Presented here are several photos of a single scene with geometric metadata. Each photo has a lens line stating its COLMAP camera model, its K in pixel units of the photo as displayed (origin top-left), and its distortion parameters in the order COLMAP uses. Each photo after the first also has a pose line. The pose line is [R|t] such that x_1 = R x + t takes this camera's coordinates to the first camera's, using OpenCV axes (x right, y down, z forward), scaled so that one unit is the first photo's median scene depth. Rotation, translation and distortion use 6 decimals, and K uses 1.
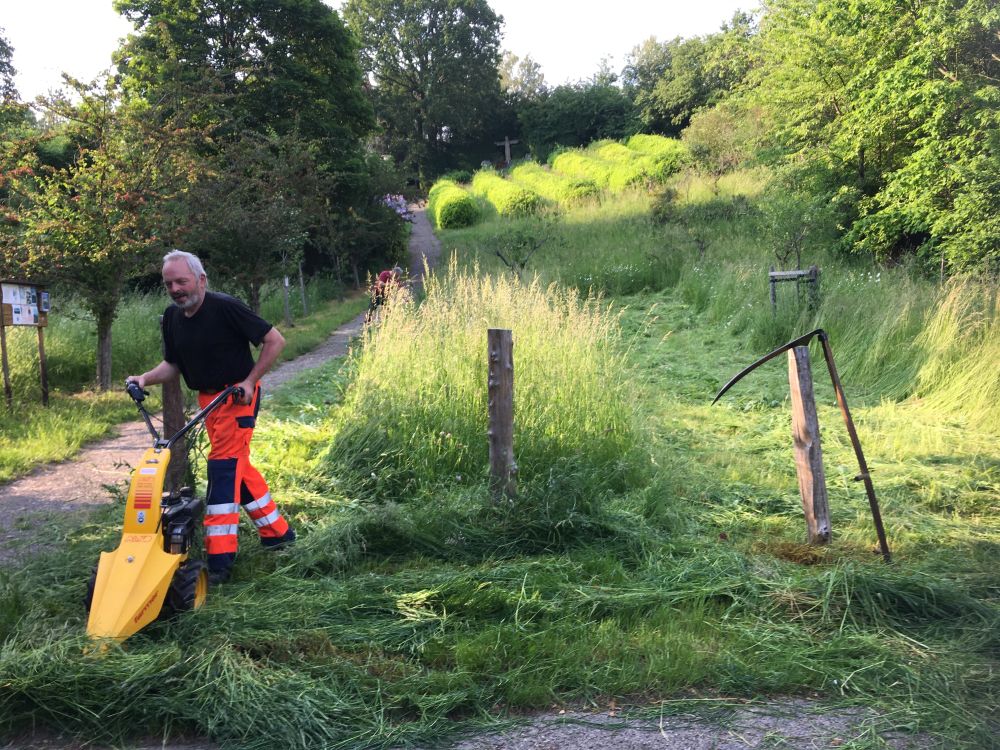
lens RADIAL K [[830.7, 0, 500.0], [0, 830.7, 375.0], [0, 0, 1]] dist [0.042166, -0.001820]
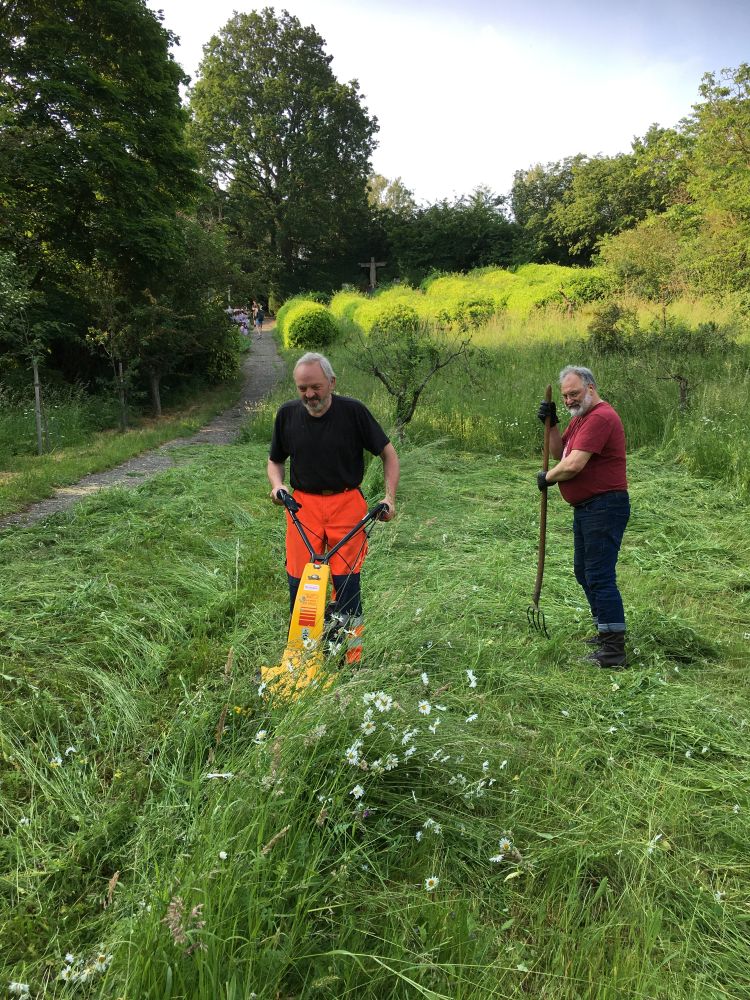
lens RADIAL K [[841.7, 0, 389.6], [0, 841.7, 506.1], [0, 0, 1]] dist [0.035568, -0.014299]
pose [[0.996454, 0.063100, 0.055660, -0.008524], [-0.062062, 0.997868, -0.020174, -0.014326], [-0.056814, 0.016648, 0.998246, 0.153045]]
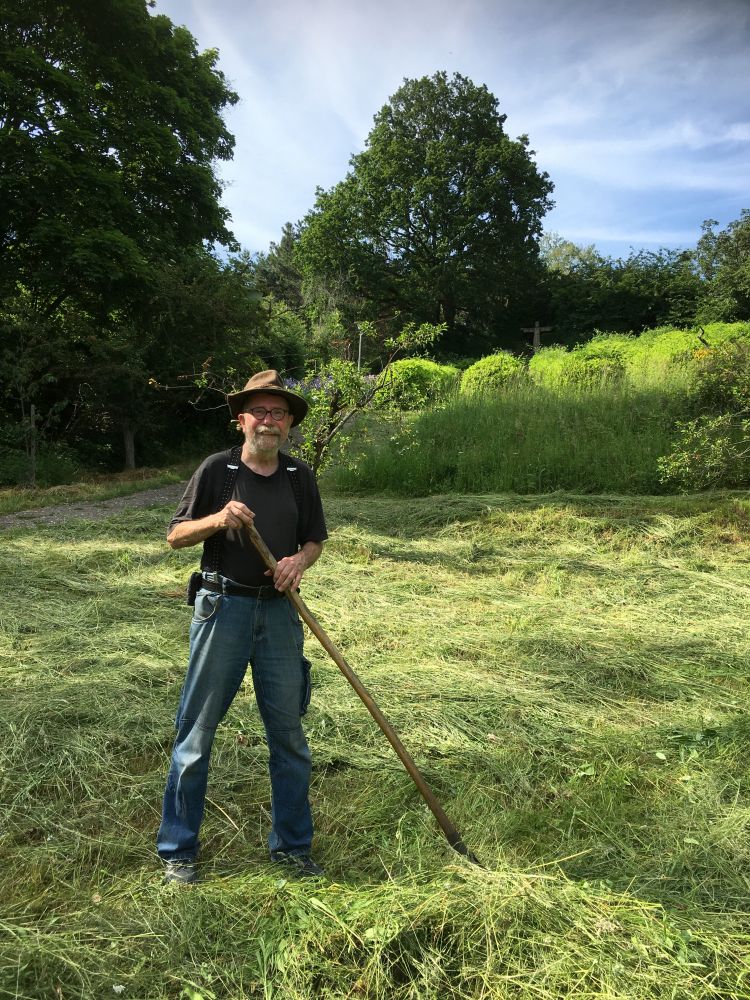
lens RADIAL K [[865.8, 0, 379.2], [0, 865.8, 504.3], [0, 0, 1]] dist [0.014869, 0.008364]
pose [[0.973985, 0.107339, -0.199581, 0.052442], [-0.127914, 0.987397, -0.093195, -0.026738], [0.187062, 0.116300, 0.975439, 0.236509]]
